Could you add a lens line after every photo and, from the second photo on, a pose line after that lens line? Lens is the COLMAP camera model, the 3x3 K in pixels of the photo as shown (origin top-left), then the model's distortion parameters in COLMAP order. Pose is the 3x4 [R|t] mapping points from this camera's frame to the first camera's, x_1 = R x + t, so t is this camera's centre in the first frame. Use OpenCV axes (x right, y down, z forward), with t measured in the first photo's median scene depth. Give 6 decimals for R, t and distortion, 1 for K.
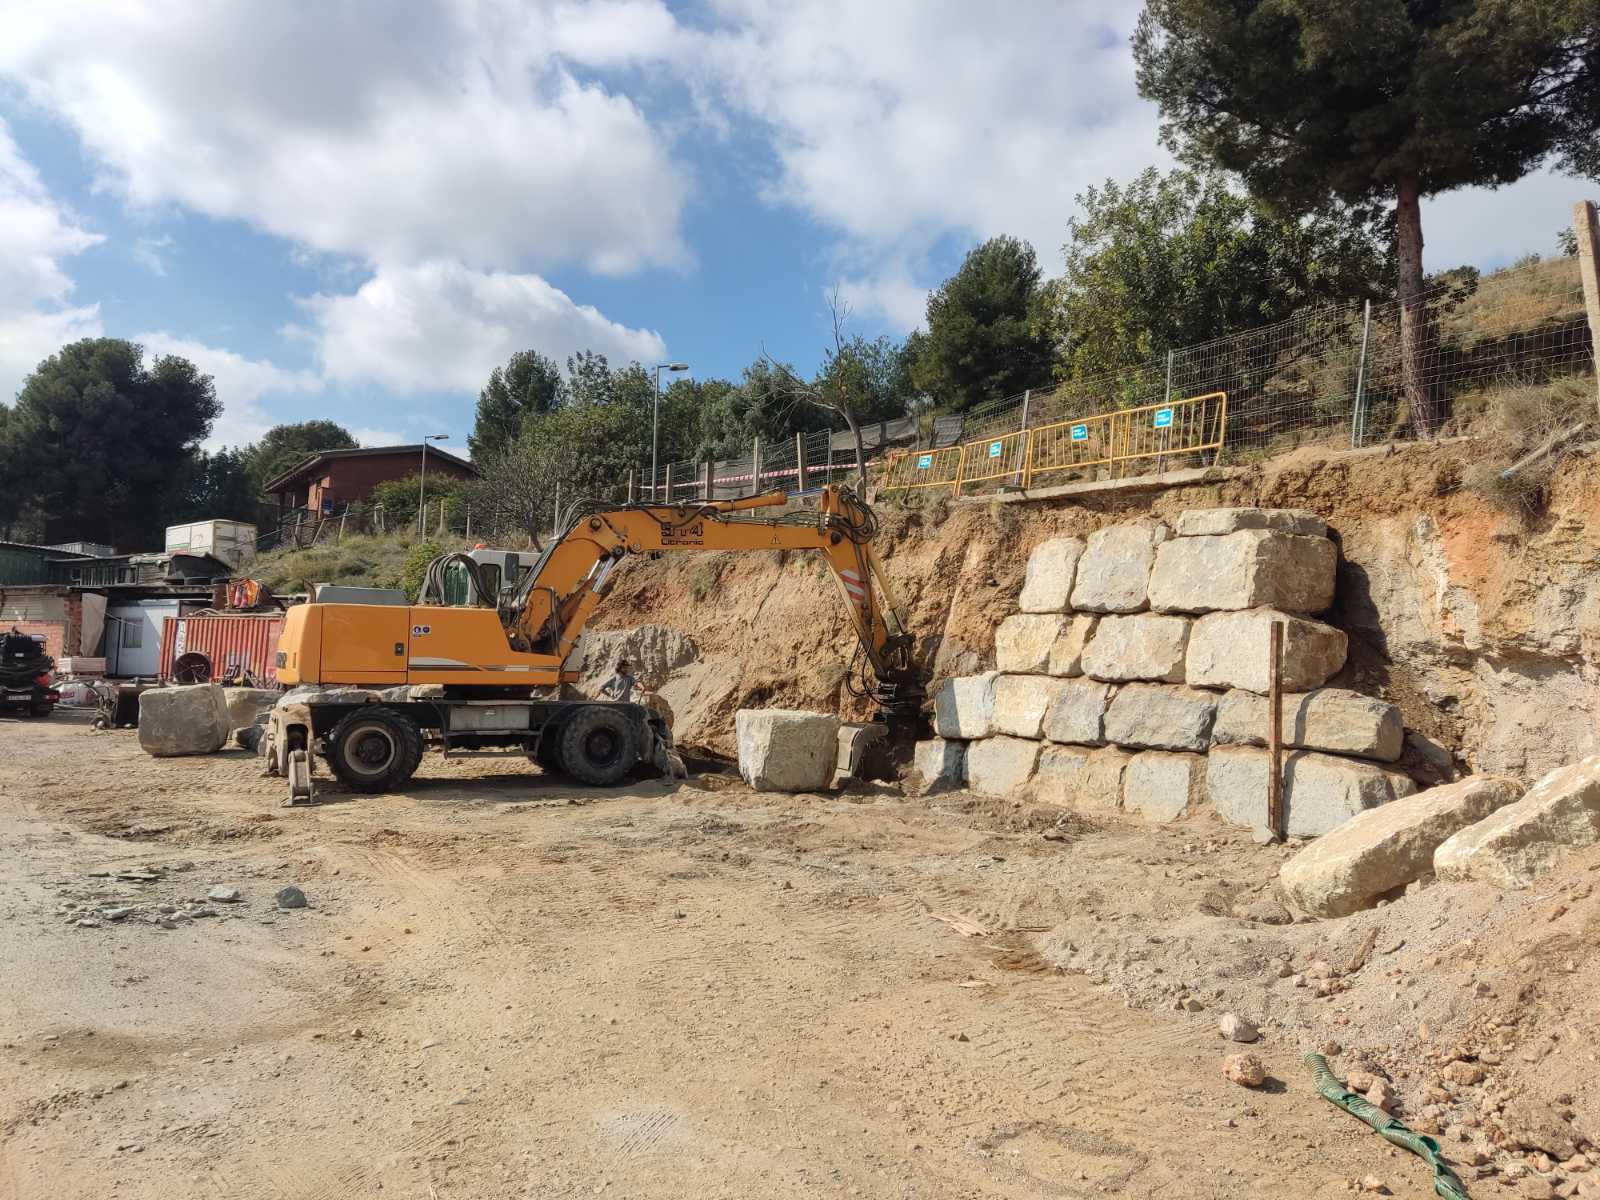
lens RADIAL K [[1258.1, 0, 800.0], [0, 1258.1, 600.0], [0, 0, 1]] dist [-0.000732, -0.000335]
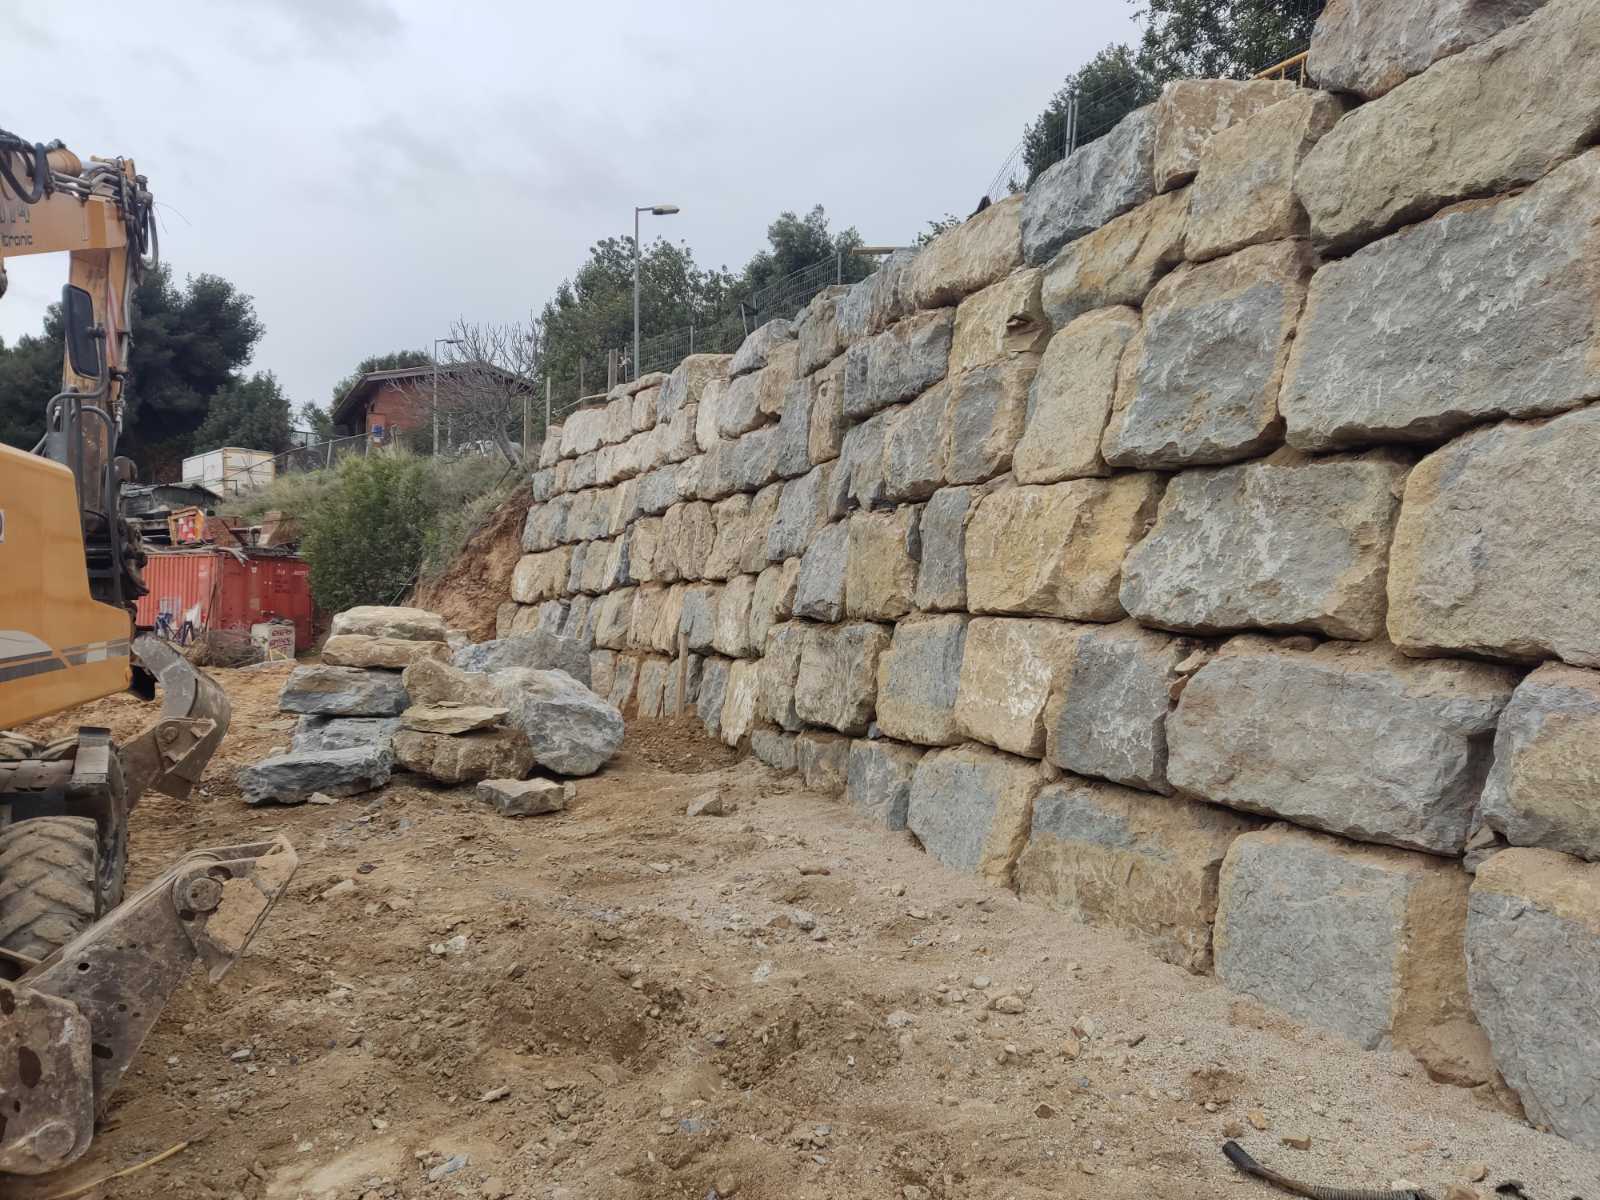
lens RADIAL K [[1258.1, 0, 800.0], [0, 1258.1, 600.0], [0, 0, 1]] dist [-0.000732, -0.000335]
pose [[0.992225, -0.018290, -0.123110, 0.167265], [0.024721, 0.998397, 0.050921, 0.029625], [0.121981, -0.053568, 0.991086, 0.564869]]
